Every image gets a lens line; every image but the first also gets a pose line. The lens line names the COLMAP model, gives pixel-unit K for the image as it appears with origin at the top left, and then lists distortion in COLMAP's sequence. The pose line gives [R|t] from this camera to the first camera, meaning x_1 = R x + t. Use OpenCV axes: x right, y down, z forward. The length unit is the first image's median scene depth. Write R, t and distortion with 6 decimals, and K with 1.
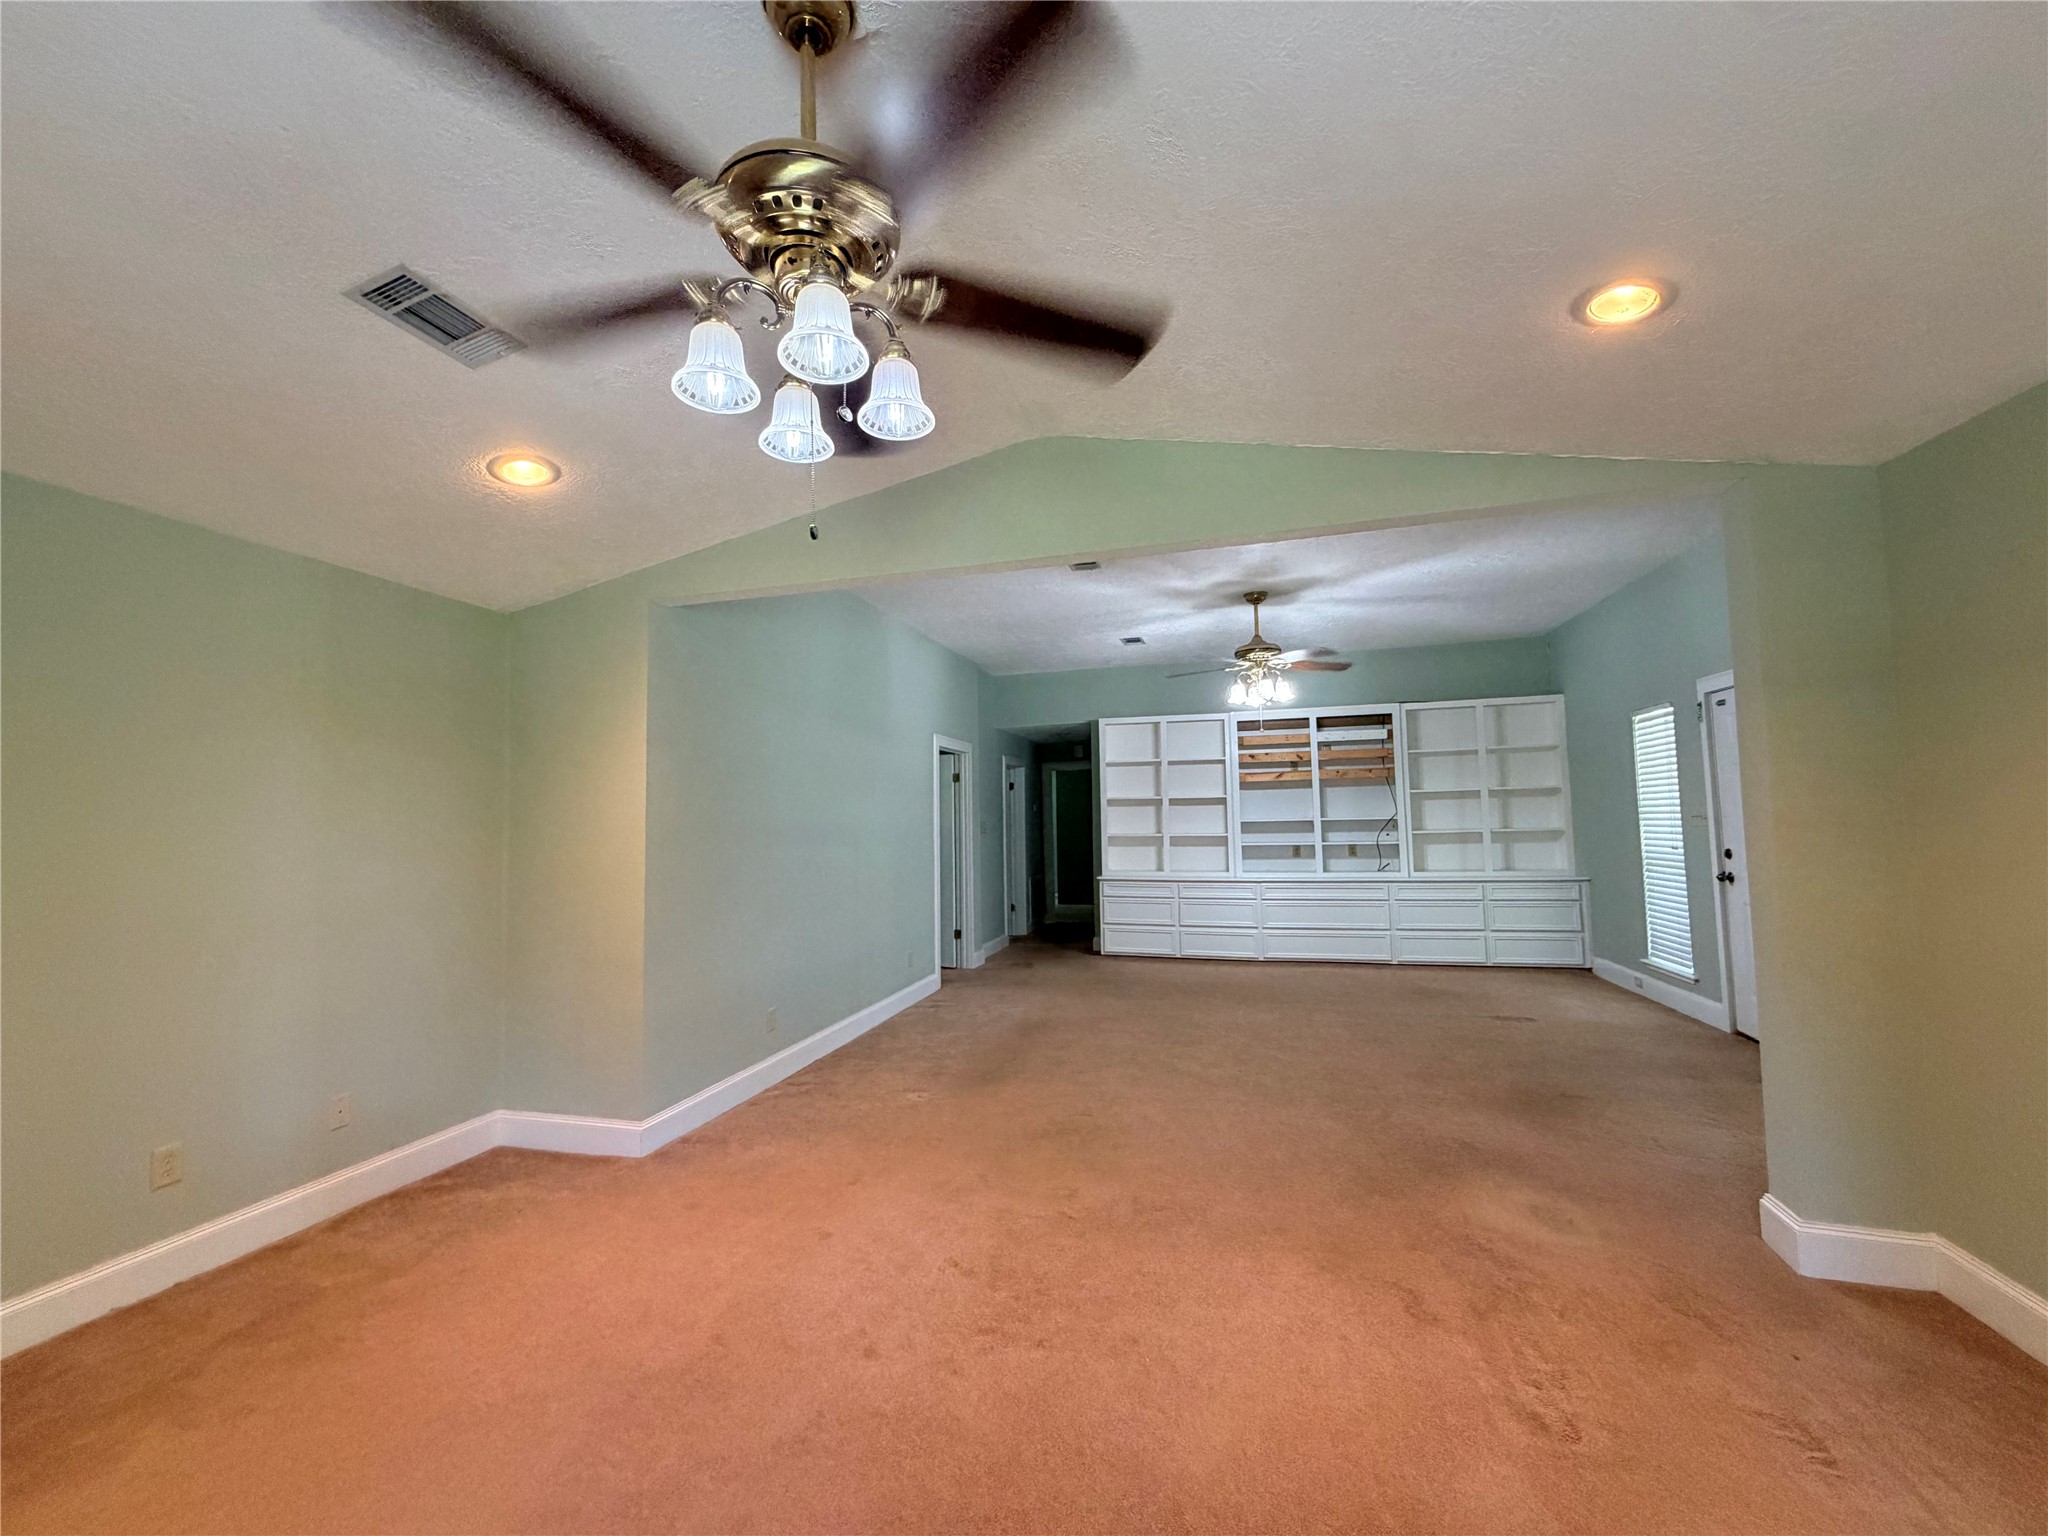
lens RADIAL K [[818.8, 0, 1023.1], [0, 818.8, 756.8], [0, 0, 1]] dist [-0.000442, 0.000300]
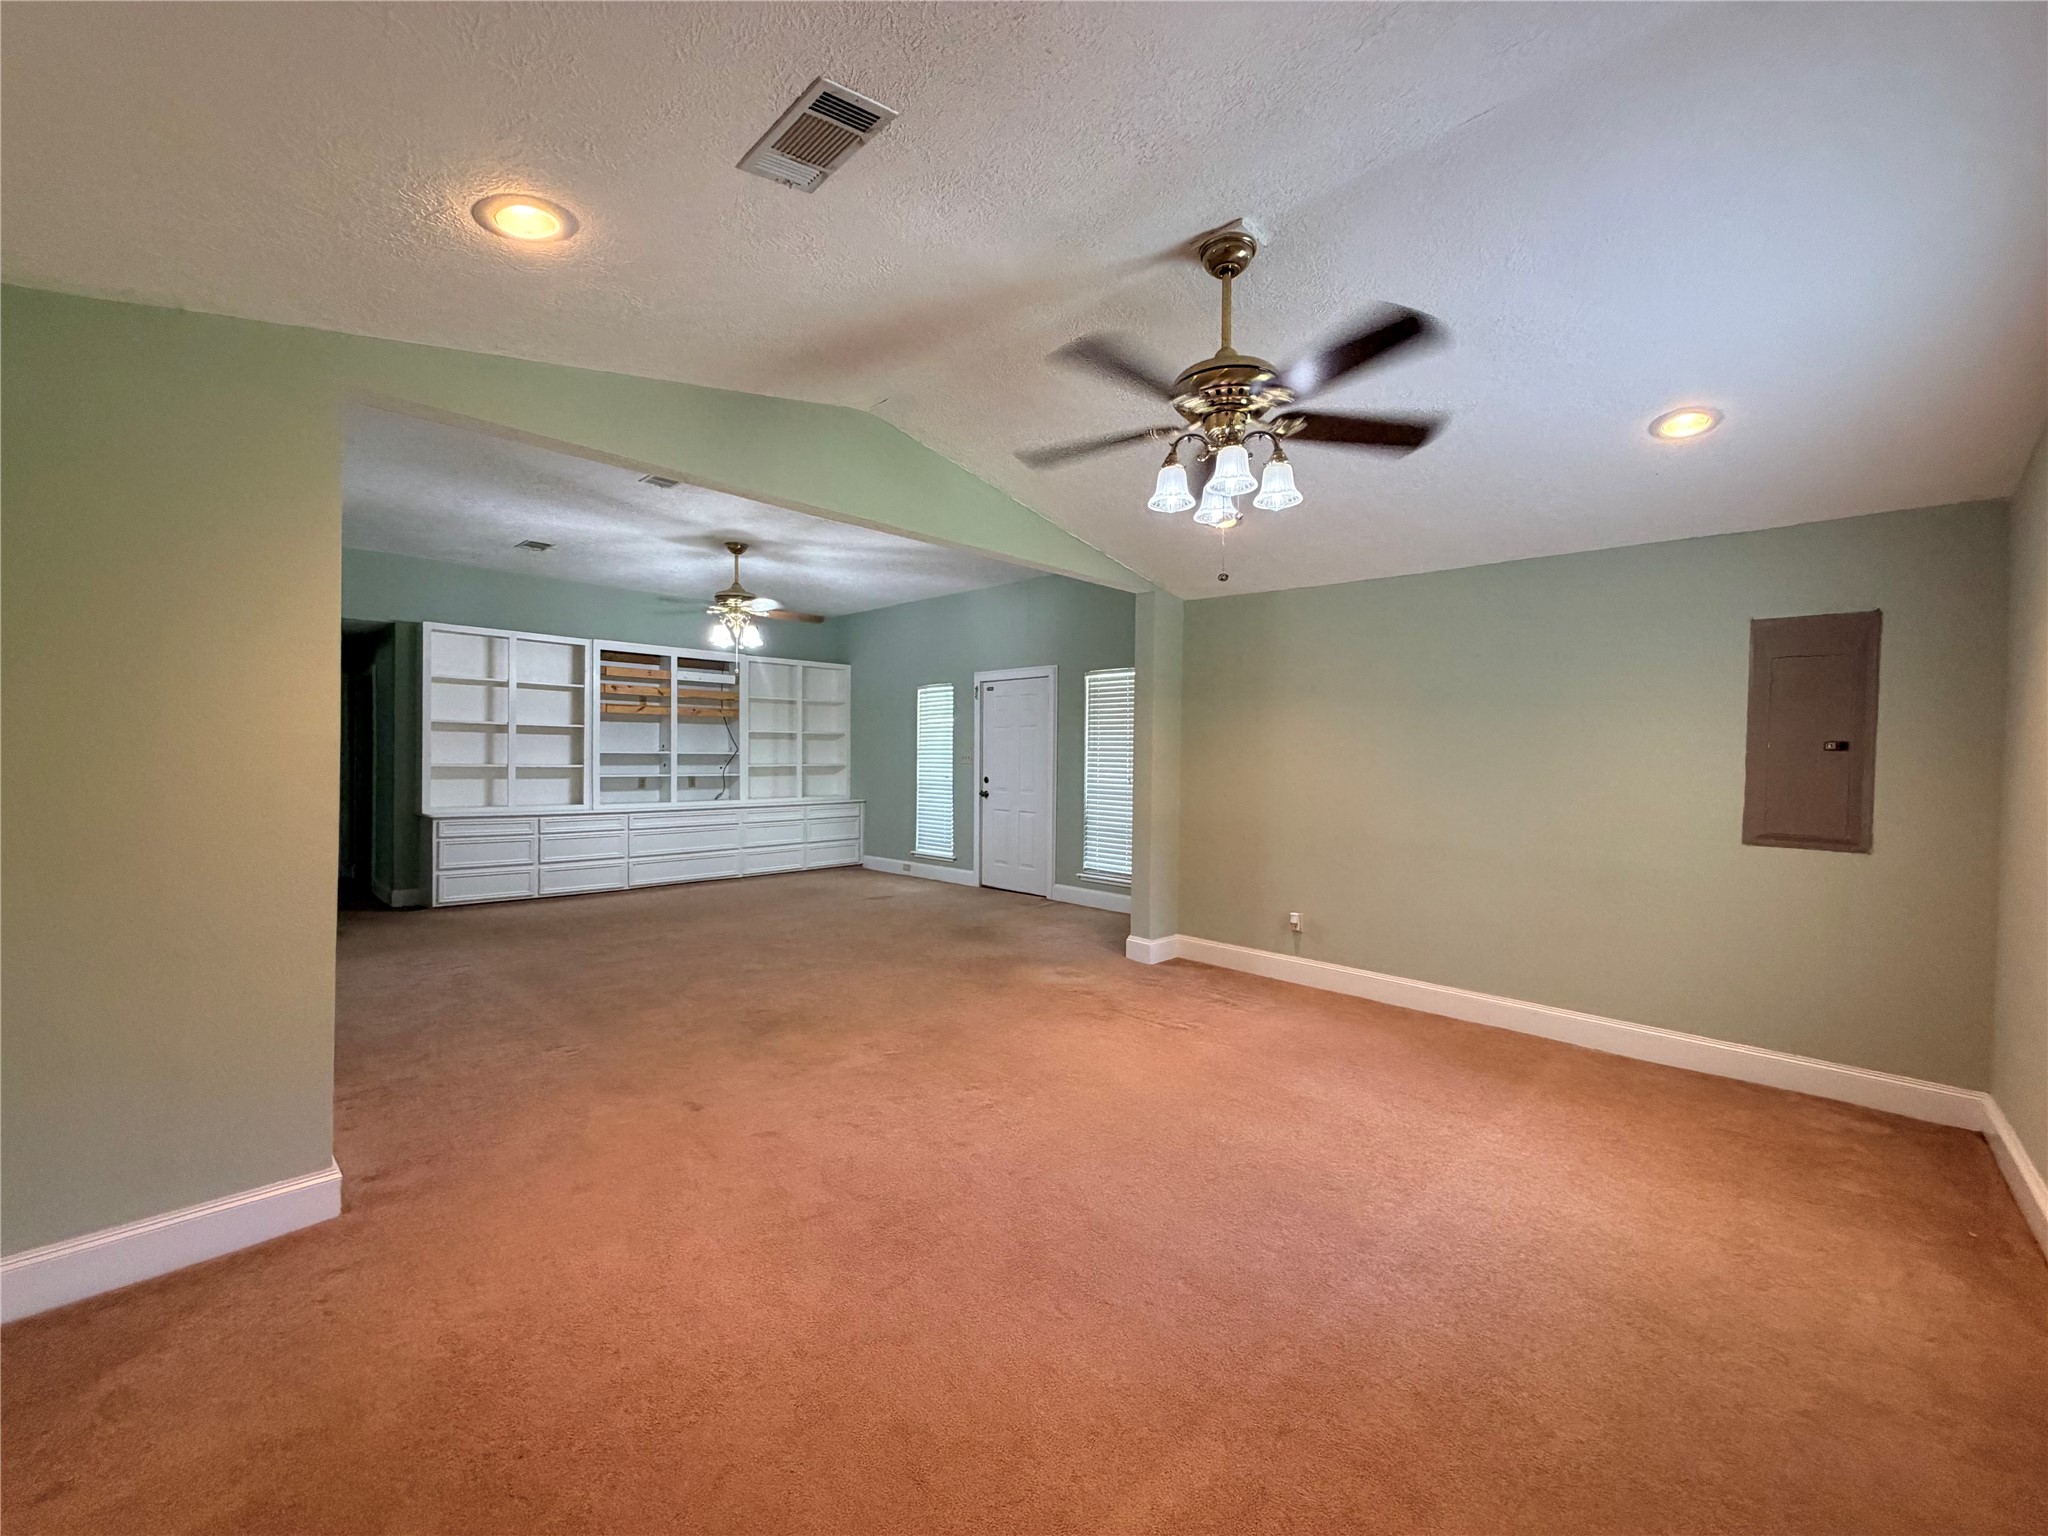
lens RADIAL K [[818.8, 0, 1017.3], [0, 818.8, 777.9], [0, 0, 1]] dist [-0.000442, 0.000300]
pose [[0.481990, 0.000070, 0.876177, -0.381807], [-0.088645, 0.994873, 0.048685, 0.018308], [-0.871681, -0.101134, 0.479525, 0.099940]]
